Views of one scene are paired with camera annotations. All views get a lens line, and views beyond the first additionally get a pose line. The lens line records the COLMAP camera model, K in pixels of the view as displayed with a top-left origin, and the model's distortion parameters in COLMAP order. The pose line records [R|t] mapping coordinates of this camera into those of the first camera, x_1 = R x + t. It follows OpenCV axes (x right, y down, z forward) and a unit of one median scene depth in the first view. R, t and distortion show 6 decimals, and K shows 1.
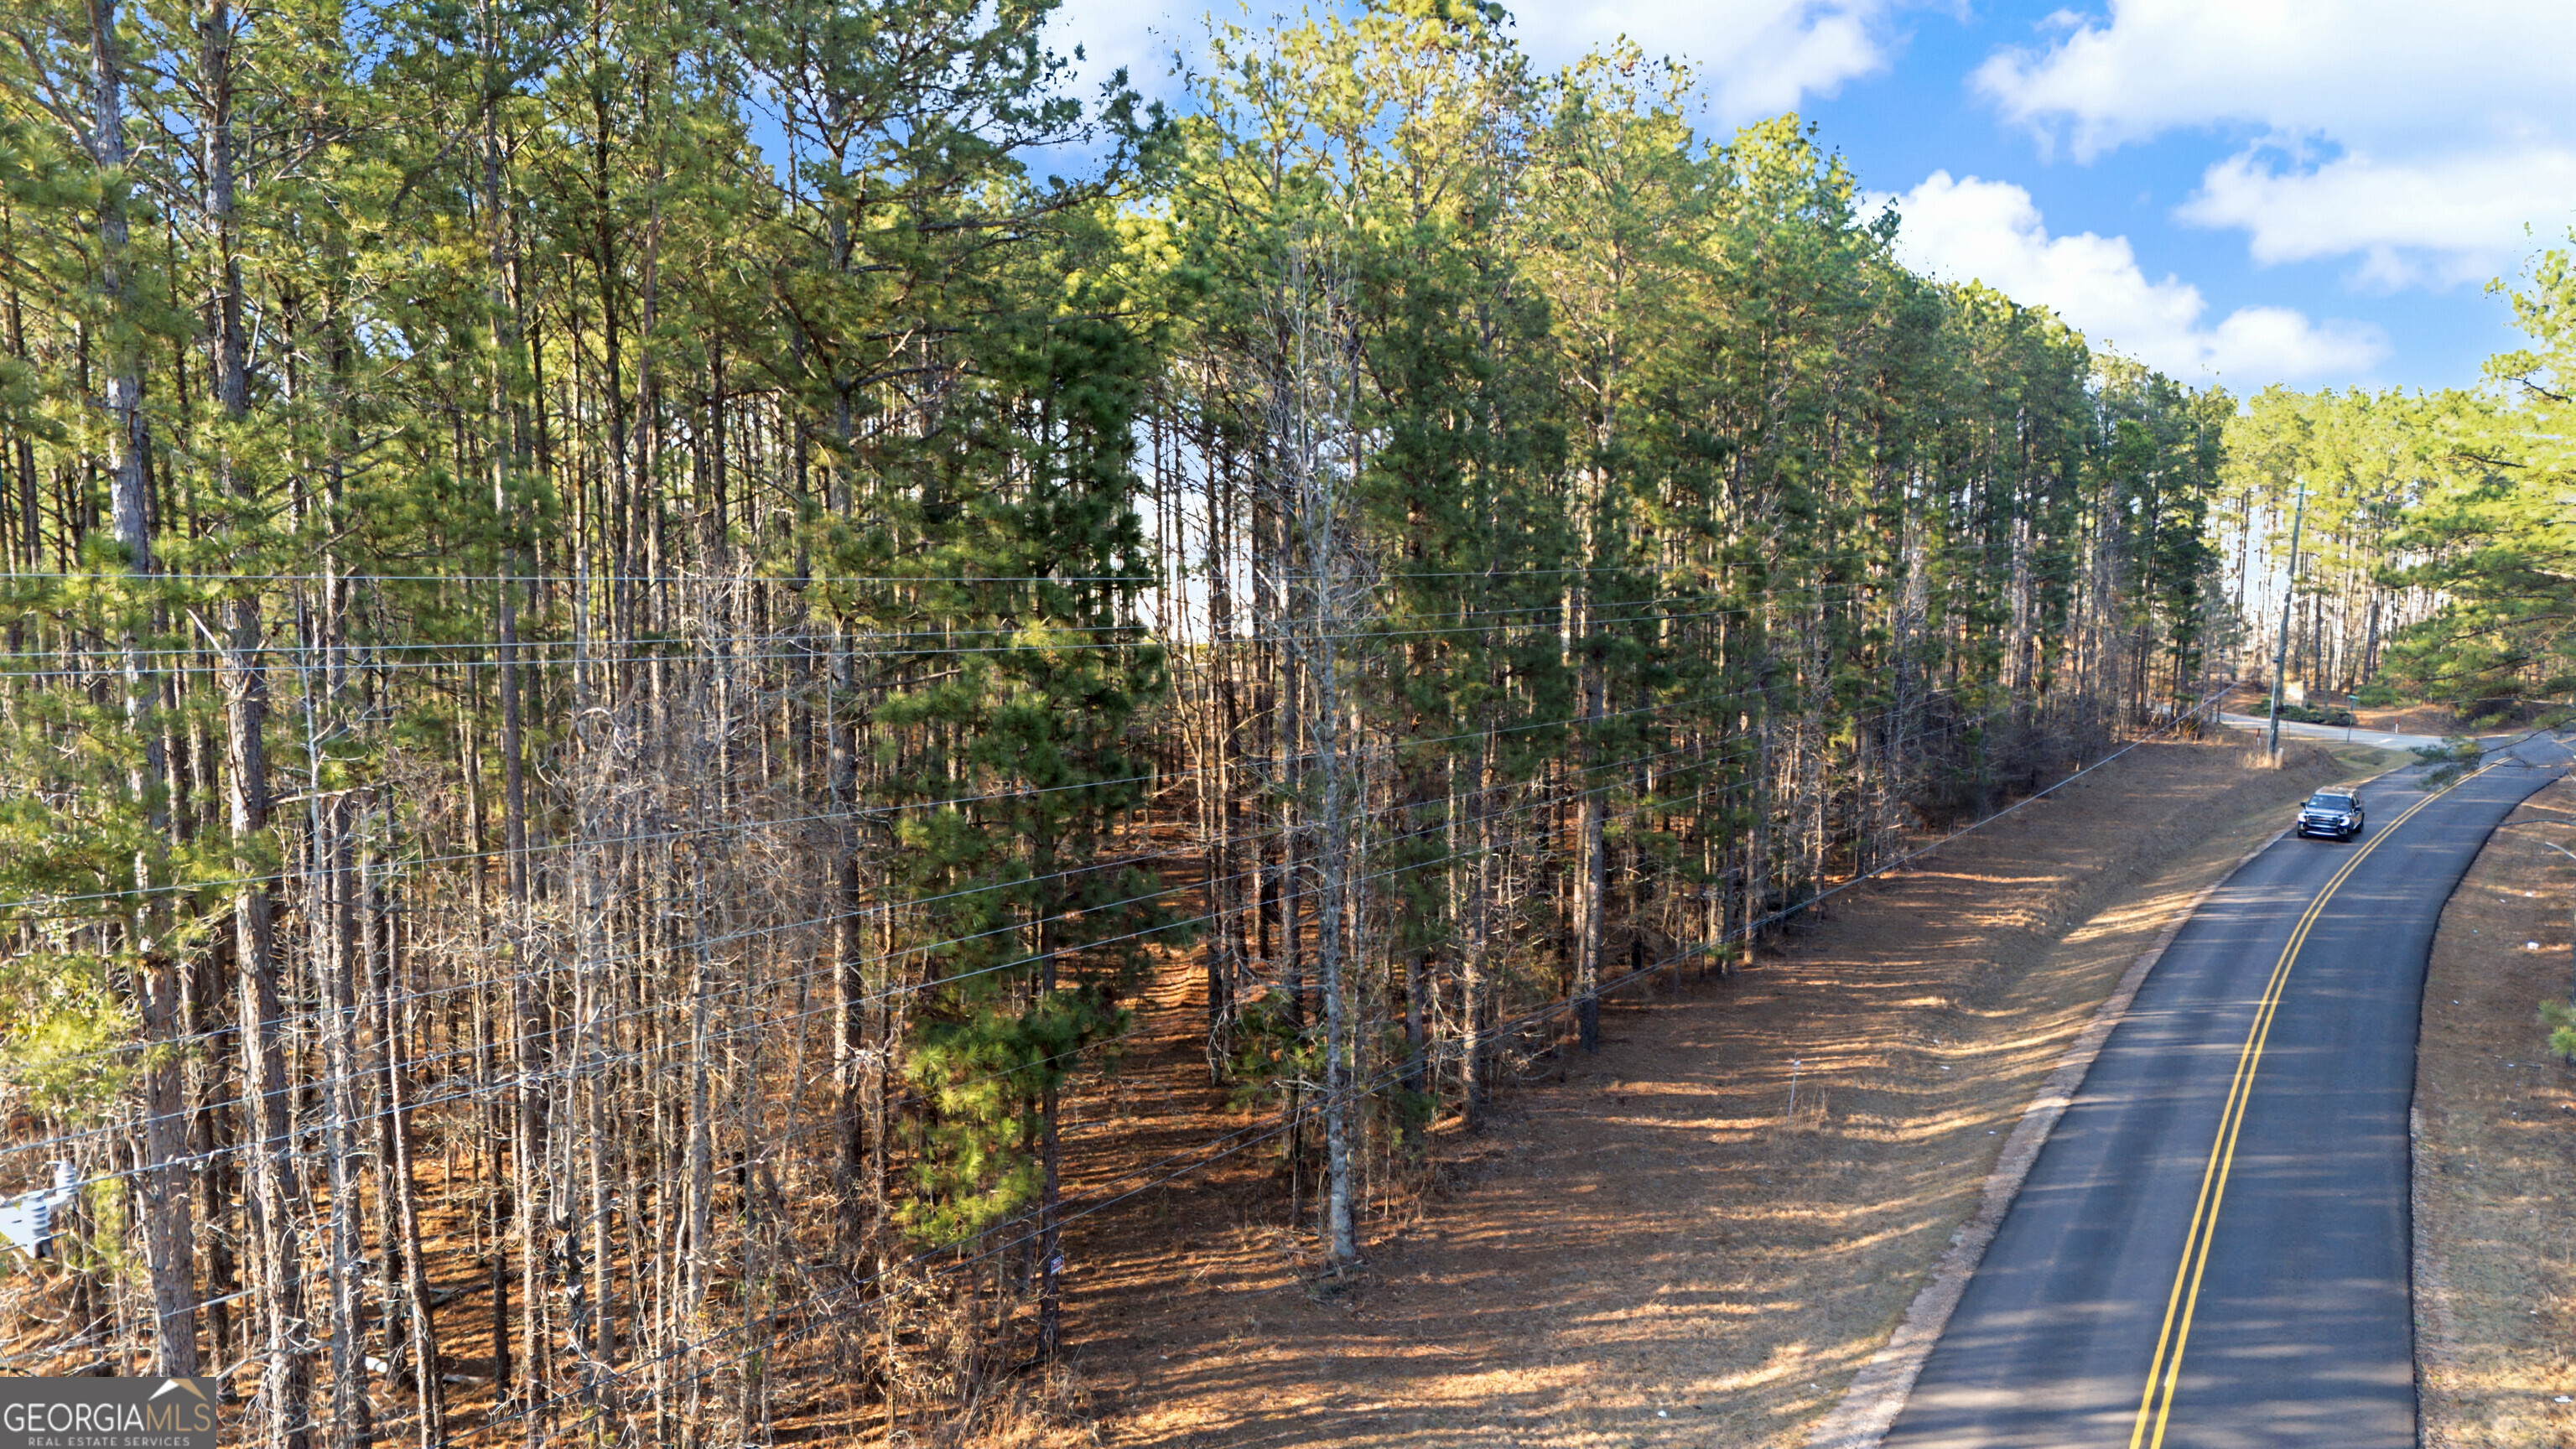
lens RADIAL K [[1773.0, 0, 1288.0], [0, 1773.0, 724.5], [0, 0, 1]] dist [0.047764, -0.050977]
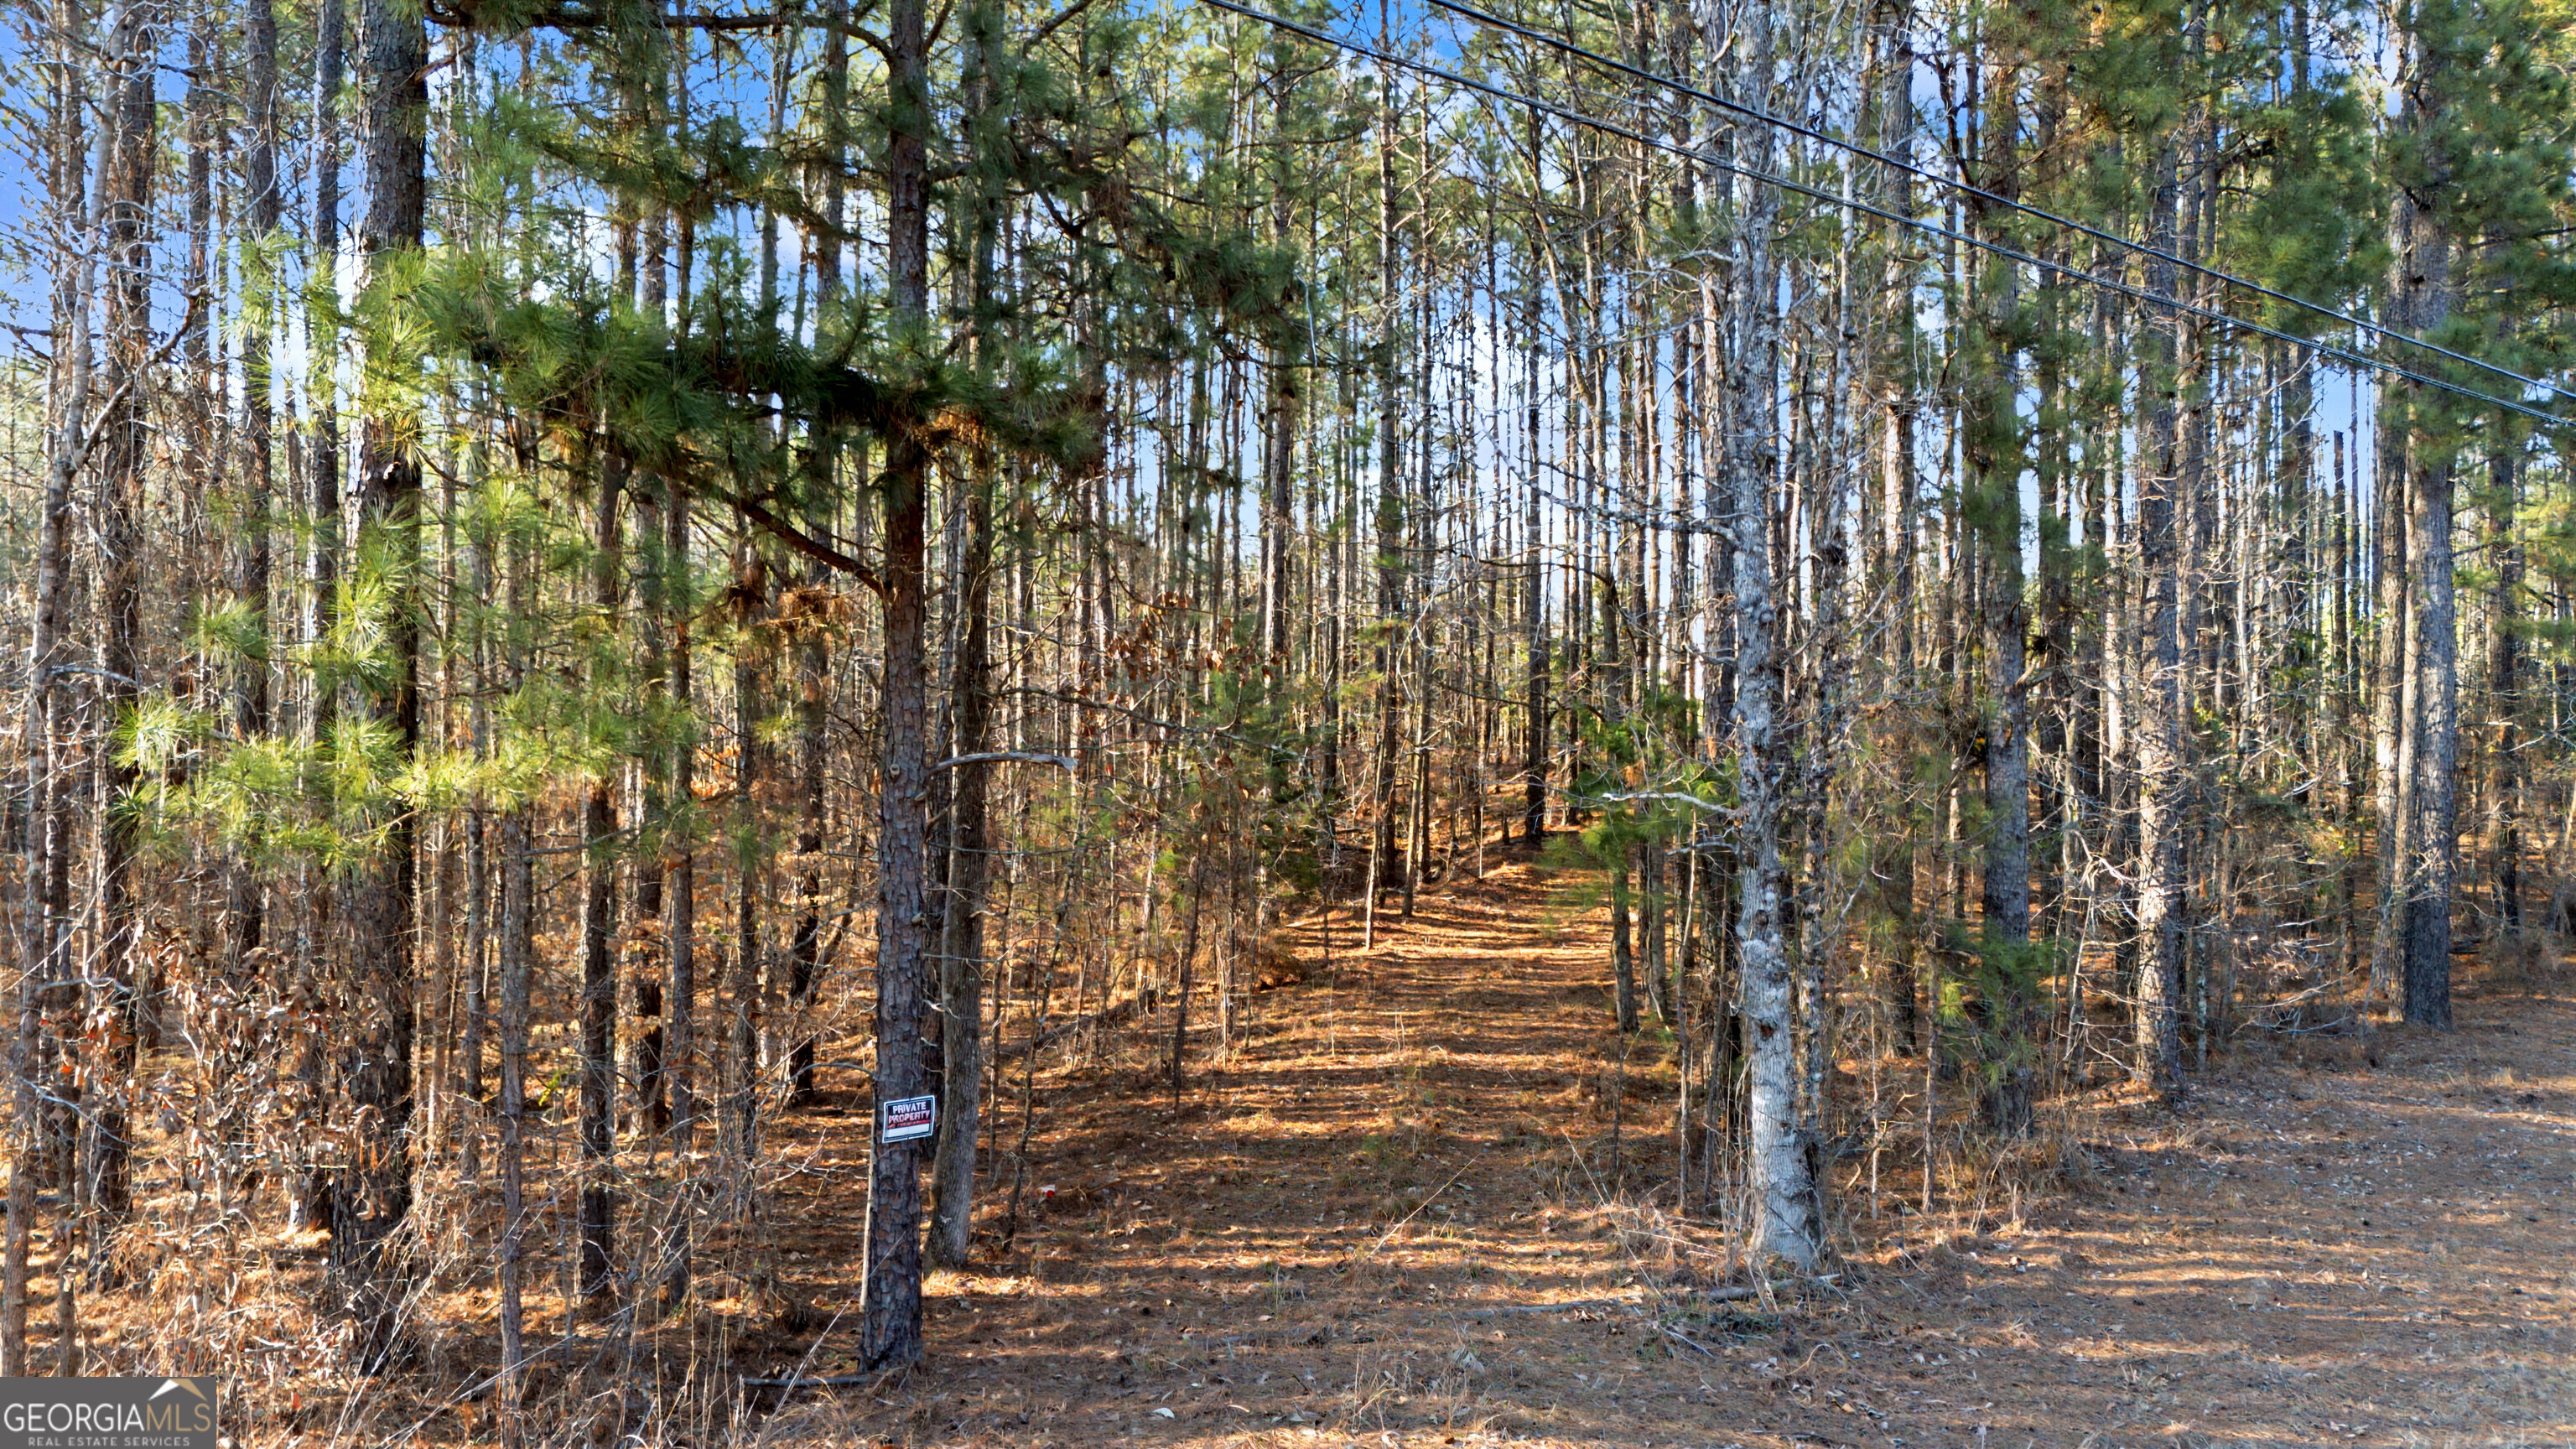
lens RADIAL K [[1773.0, 0, 1288.0], [0, 1773.0, 724.5], [0, 0, 1]] dist [0.047764, -0.050977]
pose [[0.941346, -0.000148, -0.337442, 0.034851], [-0.036556, 0.994070, -0.102414, 0.132348], [0.335456, 0.108742, 0.935759, 0.356101]]
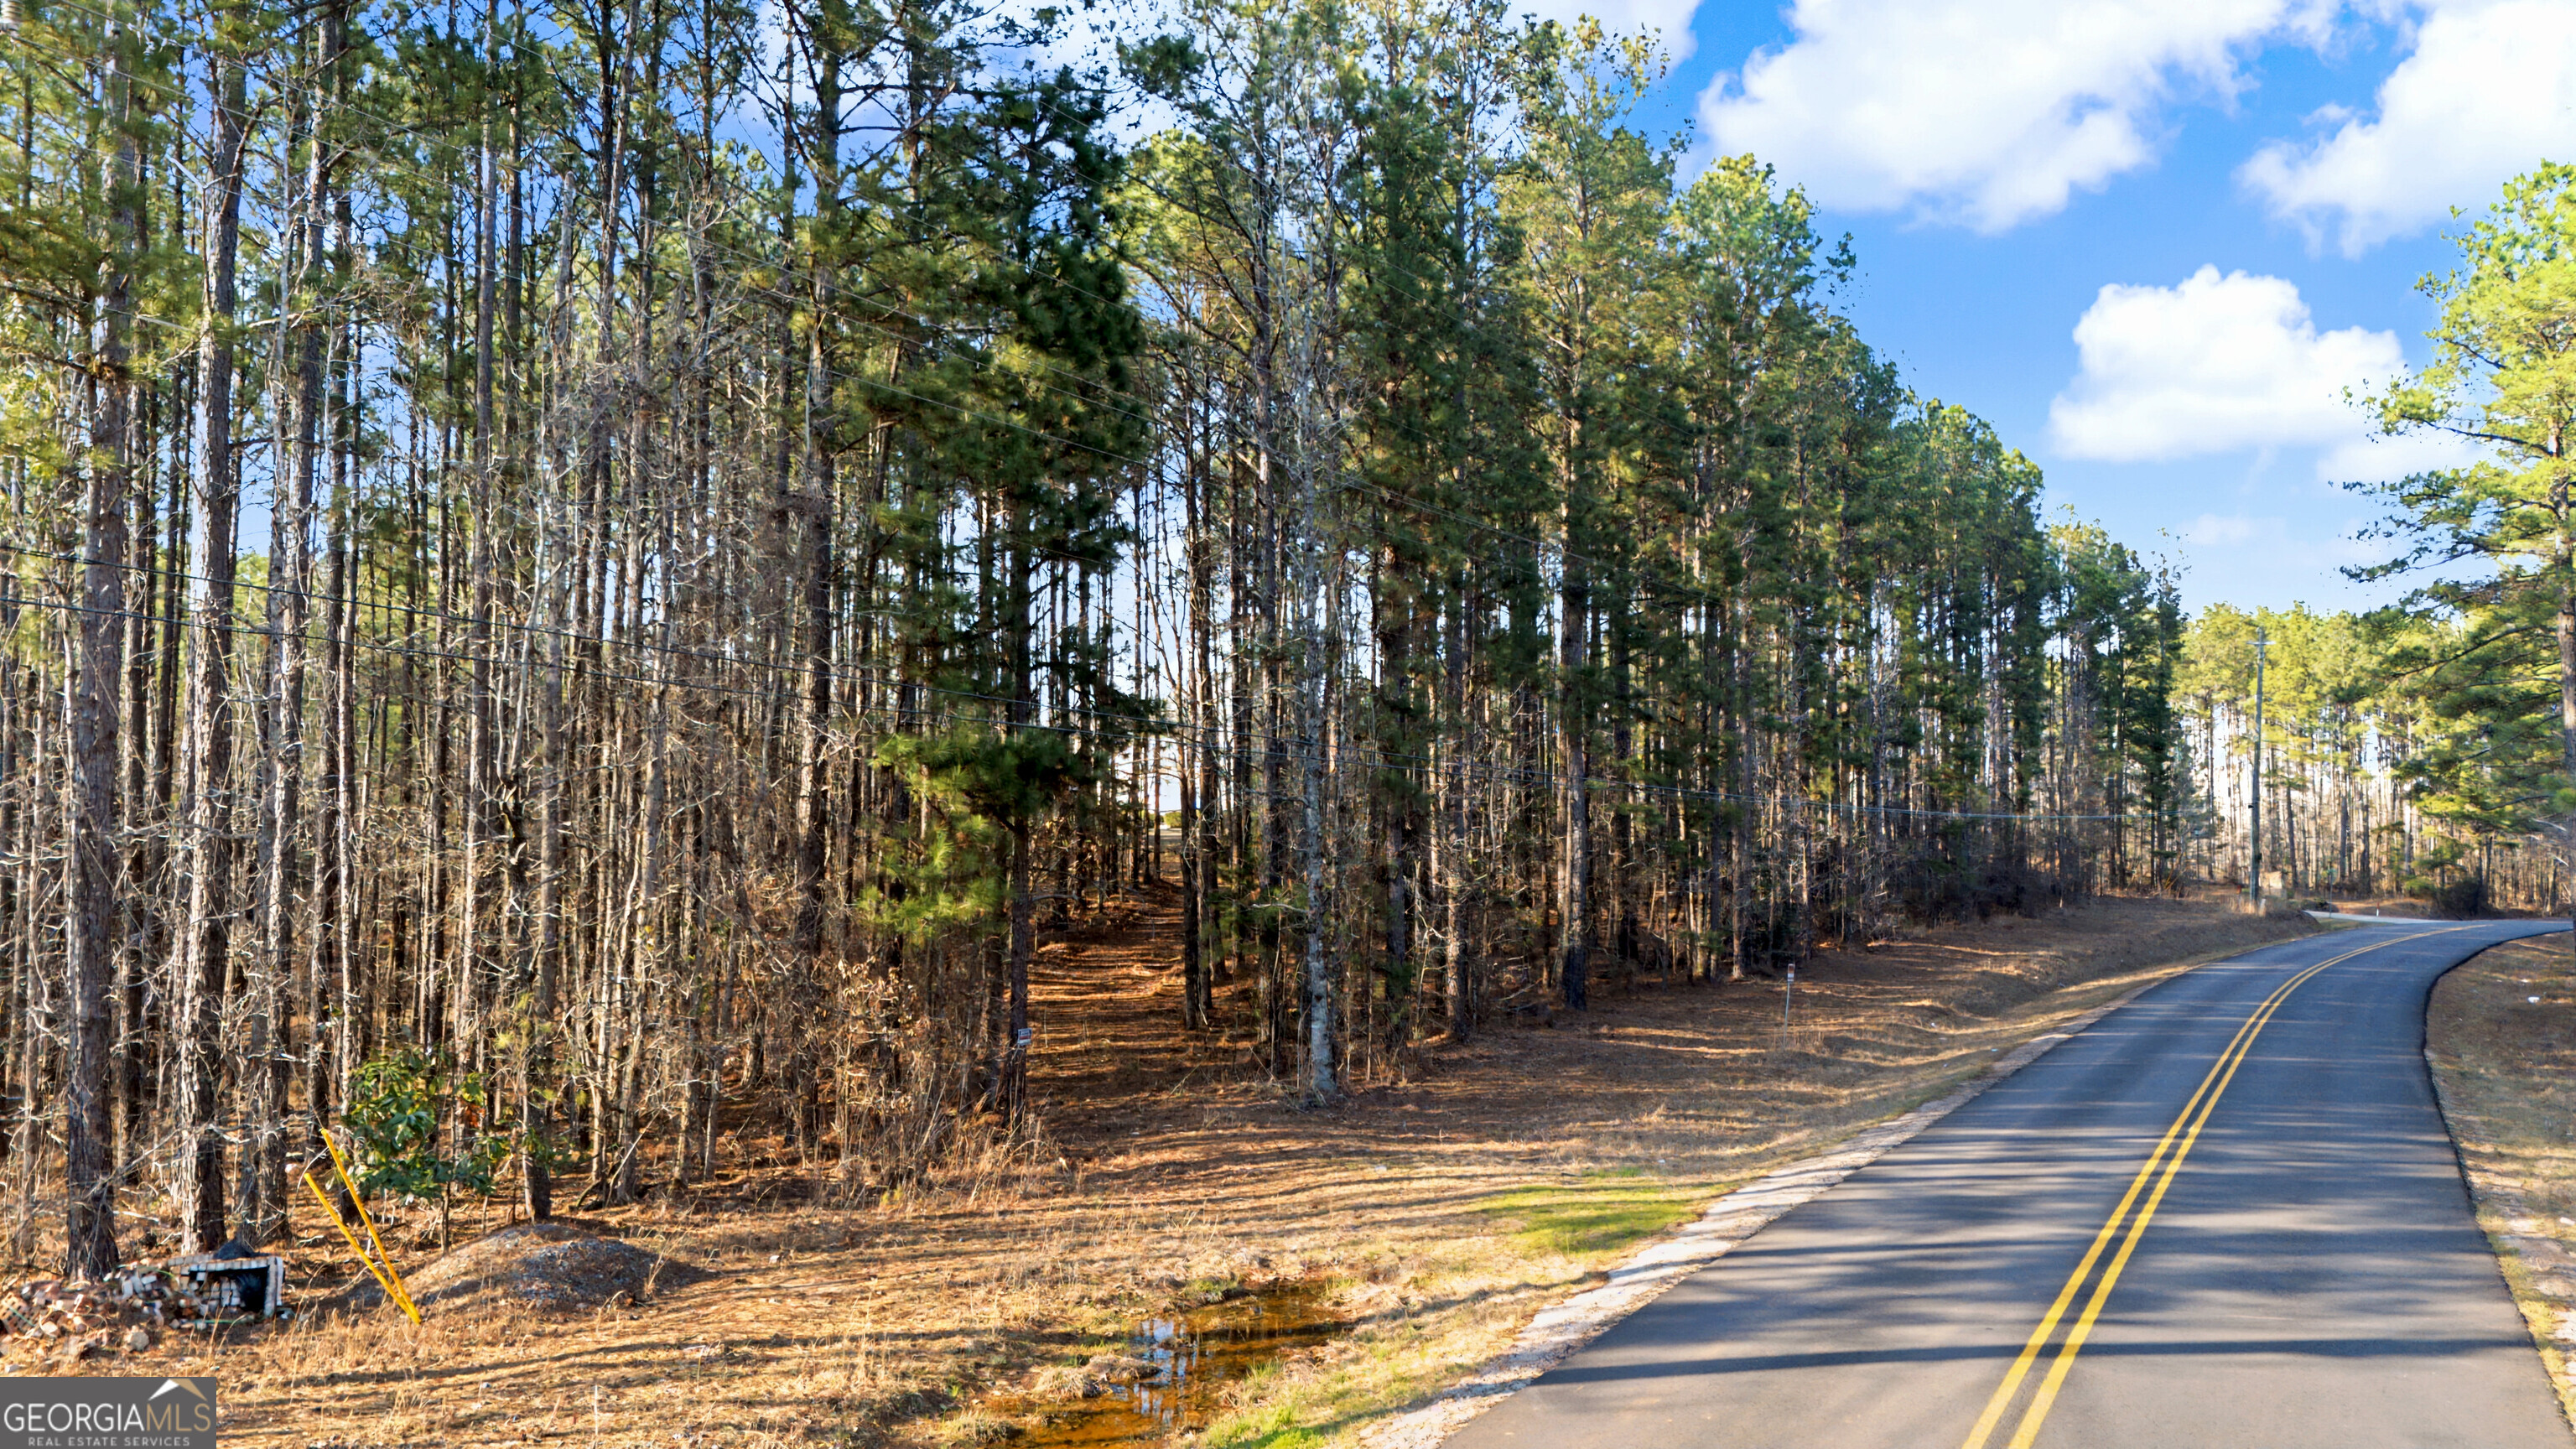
lens RADIAL K [[1773.0, 0, 1288.0], [0, 1773.0, 724.5], [0, 0, 1]] dist [0.047764, -0.050977]
pose [[0.999921, 0.002620, 0.012283, -0.000275], [-0.000685, 0.987917, -0.154983, 0.146753], [-0.012541, 0.154963, 0.987841, 0.017018]]
